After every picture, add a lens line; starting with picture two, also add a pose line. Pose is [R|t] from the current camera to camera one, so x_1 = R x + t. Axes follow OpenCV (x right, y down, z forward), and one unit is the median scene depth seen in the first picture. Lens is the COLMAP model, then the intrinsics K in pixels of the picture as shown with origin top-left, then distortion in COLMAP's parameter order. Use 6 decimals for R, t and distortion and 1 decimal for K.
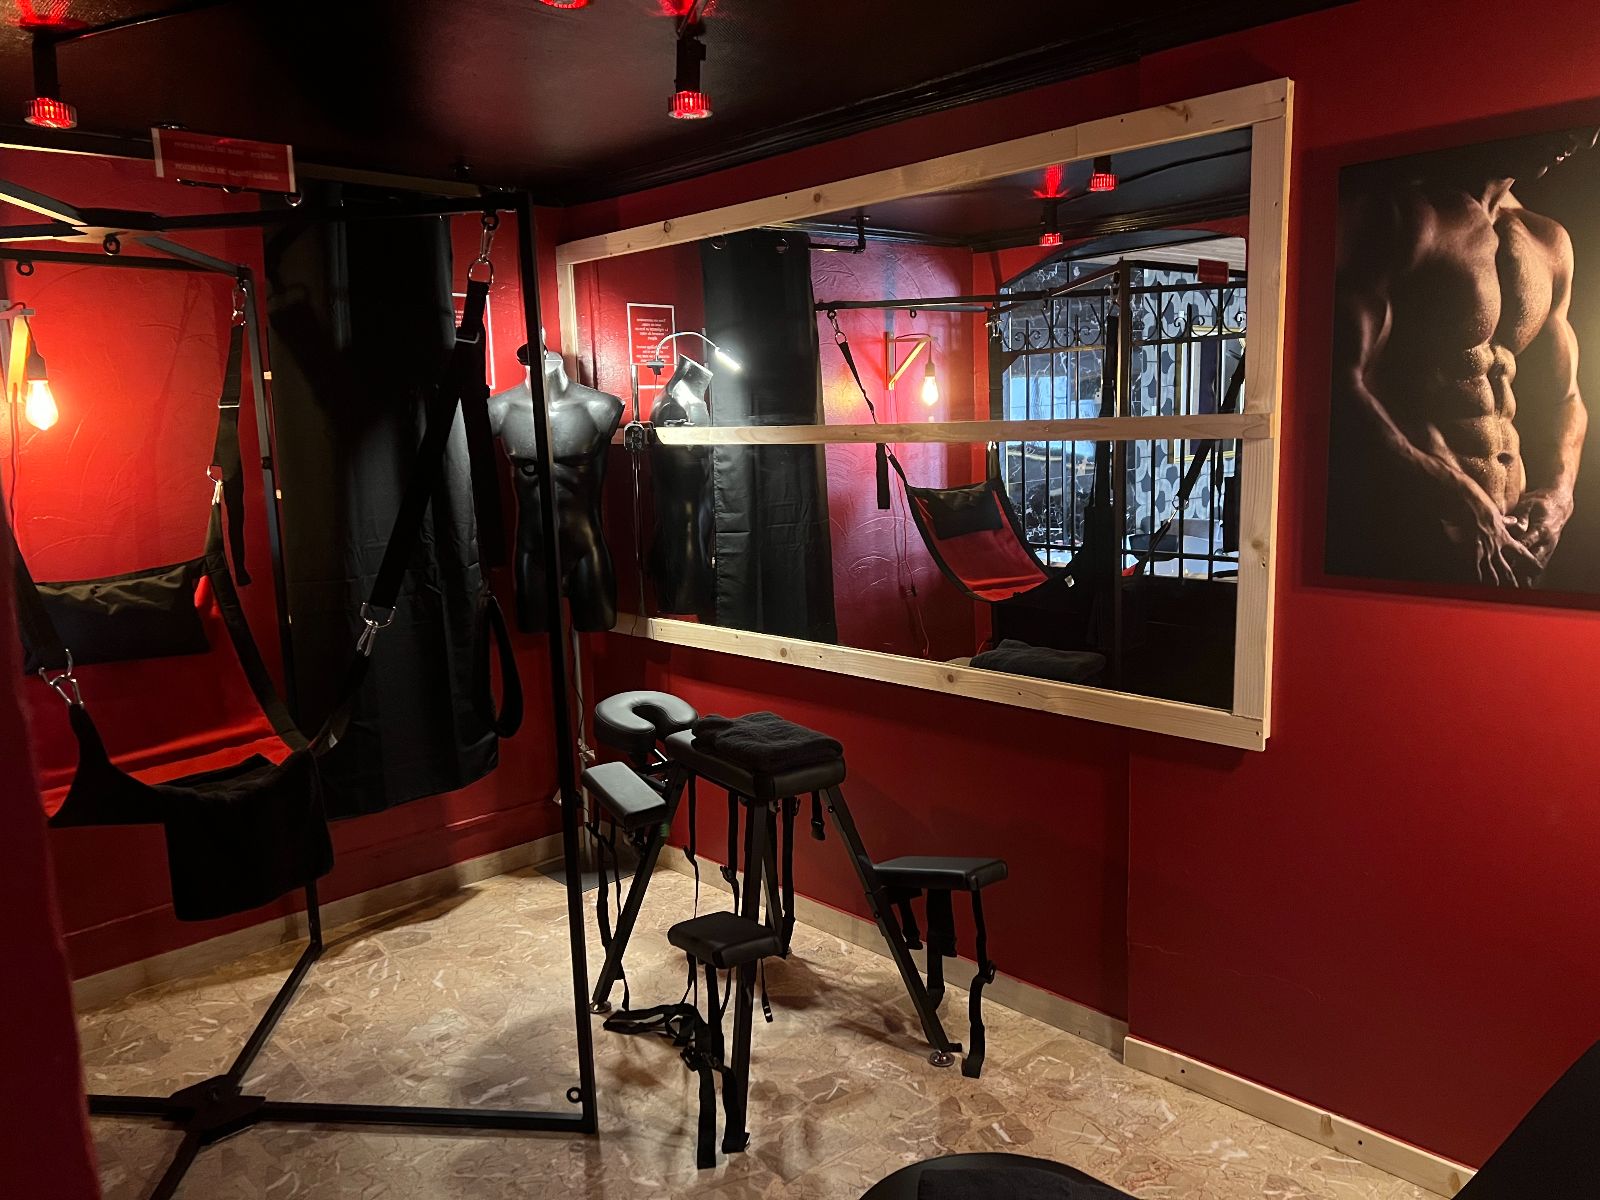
lens RADIAL K [[1148.5, 0, 797.6], [0, 1148.5, 649.3], [0, 0, 1]] dist [-0.000300, -0.054581]
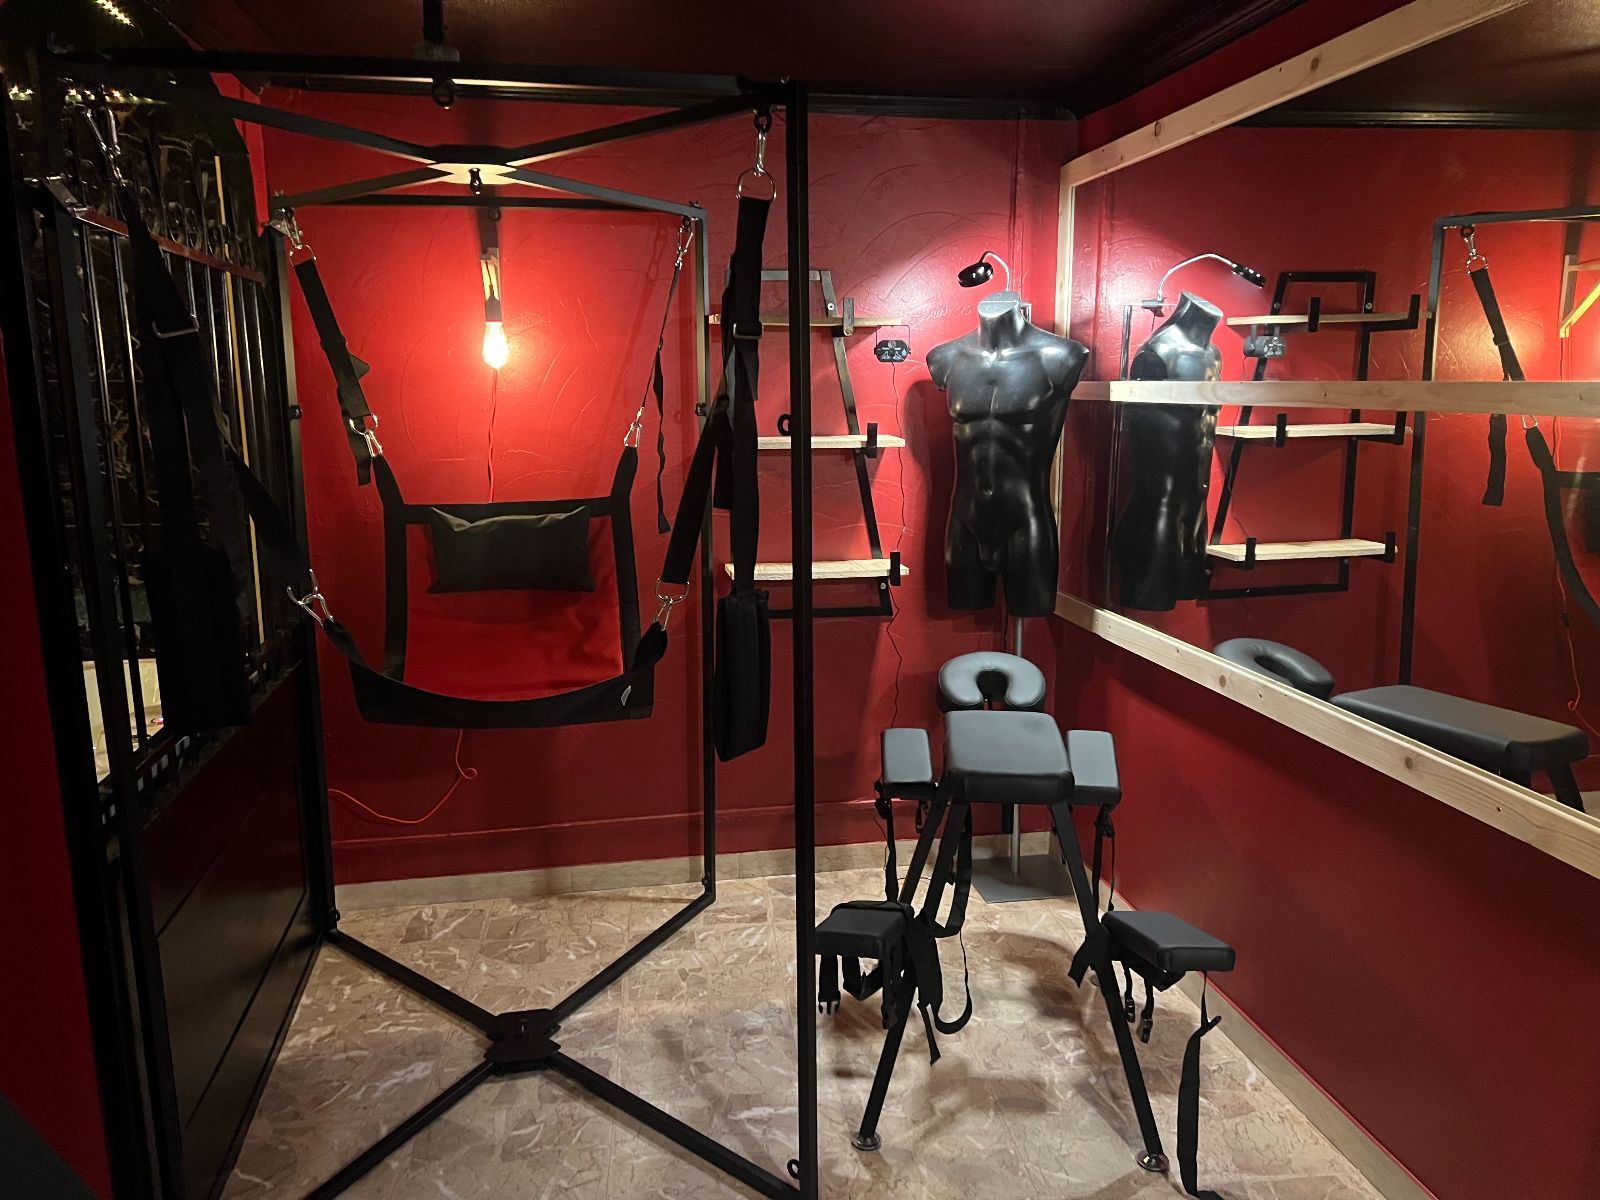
lens RADIAL K [[1148.5, 0, 797.6], [0, 1148.5, 649.3], [0, 0, 1]] dist [-0.000300, -0.054581]
pose [[0.829119, 0.144871, -0.539976, 0.169291], [-0.124600, 0.989433, 0.074136, -0.040977], [0.545011, 0.005814, 0.838409, 0.214378]]
